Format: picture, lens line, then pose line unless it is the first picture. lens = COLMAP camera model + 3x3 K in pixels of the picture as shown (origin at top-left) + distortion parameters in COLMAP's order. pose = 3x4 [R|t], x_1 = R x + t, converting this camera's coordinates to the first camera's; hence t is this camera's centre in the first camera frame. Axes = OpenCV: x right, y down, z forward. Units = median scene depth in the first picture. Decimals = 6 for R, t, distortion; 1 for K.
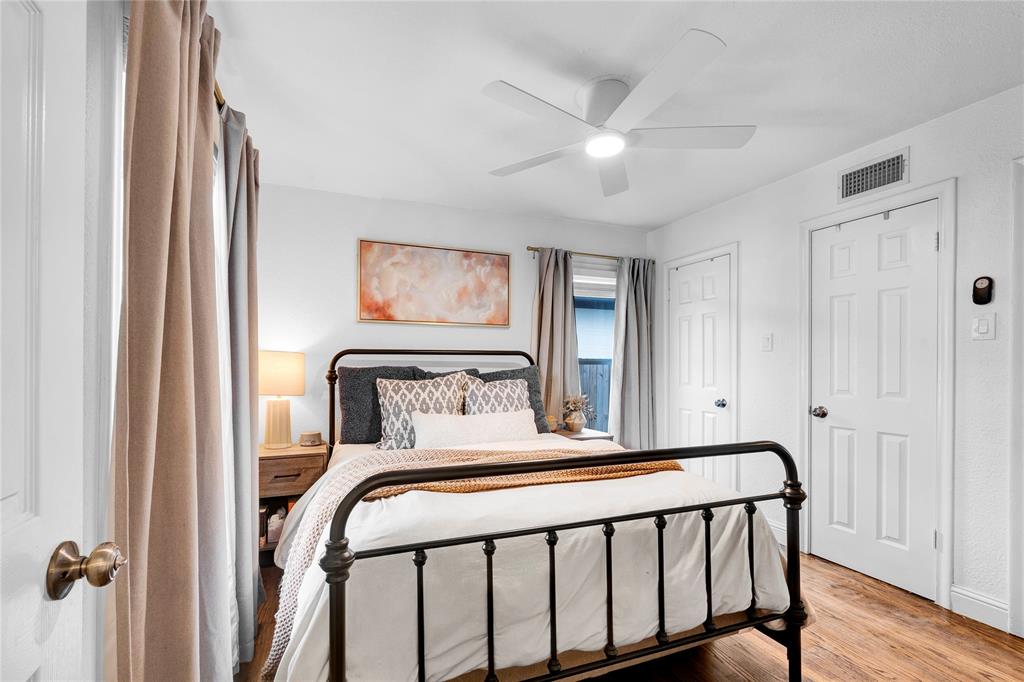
lens RADIAL K [[434.9, 0, 489.3], [0, 434.9, 364.8], [0, 0, 1]] dist [-0.000857, -0.000368]
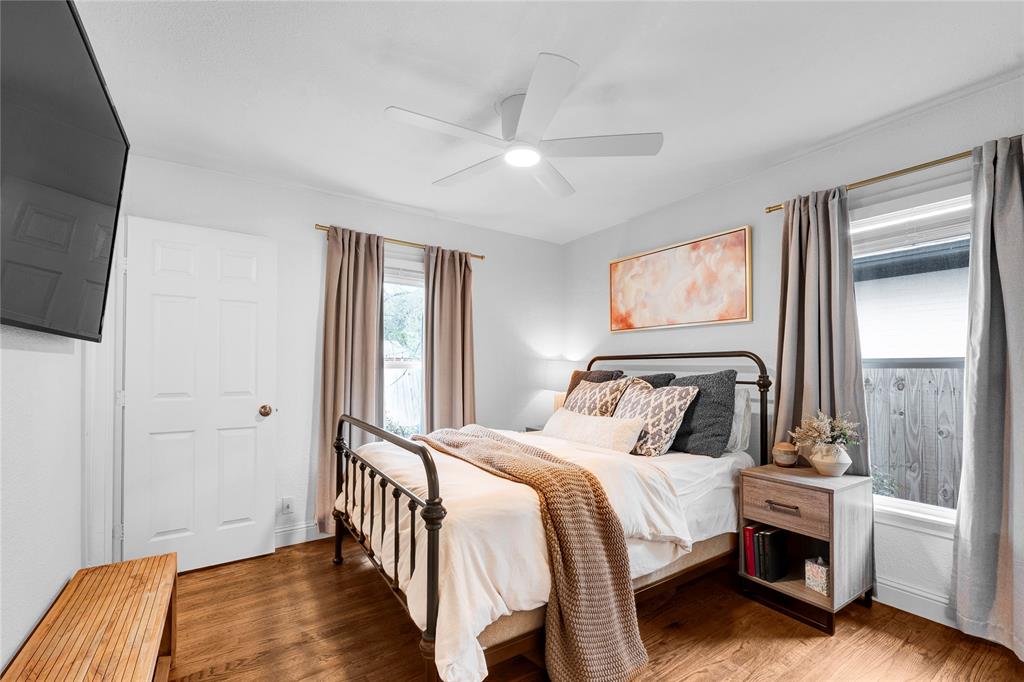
lens RADIAL K [[434.9, 0, 511.7], [0, 434.9, 366.7], [0, 0, 1]] dist [-0.000857, -0.000368]
pose [[0.249736, -0.006881, -0.968290, 0.720398], [0.003037, 0.999975, -0.006322, -0.000168], [0.968309, -0.001362, 0.249750, 0.413486]]
